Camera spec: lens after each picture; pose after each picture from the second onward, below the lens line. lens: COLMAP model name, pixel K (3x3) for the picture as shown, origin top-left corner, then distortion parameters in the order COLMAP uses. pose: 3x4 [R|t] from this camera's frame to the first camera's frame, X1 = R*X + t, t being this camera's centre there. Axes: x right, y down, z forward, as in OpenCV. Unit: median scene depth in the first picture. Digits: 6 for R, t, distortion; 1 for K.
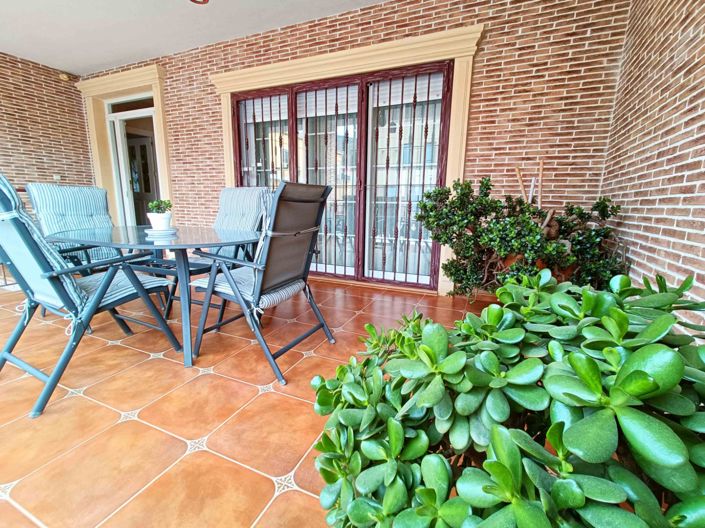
lens RADIAL K [[316.2, 0, 354.1], [0, 316.2, 263.6], [0, 0, 1]] dist [0.004394, 0.000402]
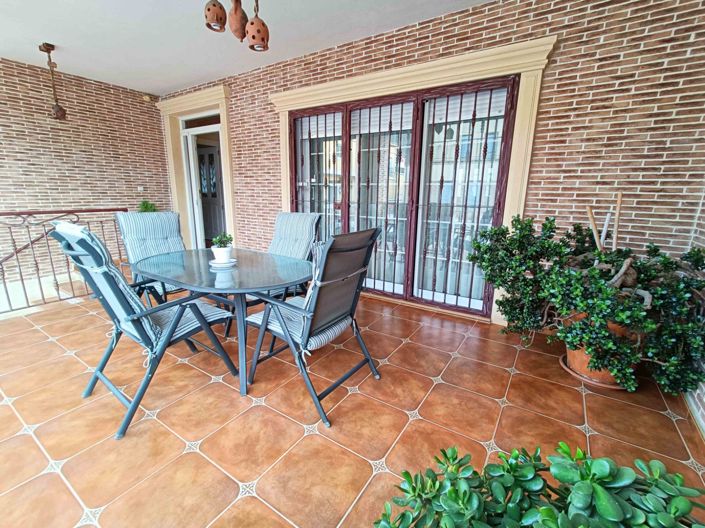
lens RADIAL K [[316.2, 0, 354.3], [0, 316.2, 263.6], [0, 0, 1]] dist [0.004394, 0.000402]
pose [[0.986782, 0.035057, -0.158217, 0.005493], [-0.030306, 0.999017, 0.032339, -0.119299], [0.159195, -0.027117, 0.986875, 0.001815]]
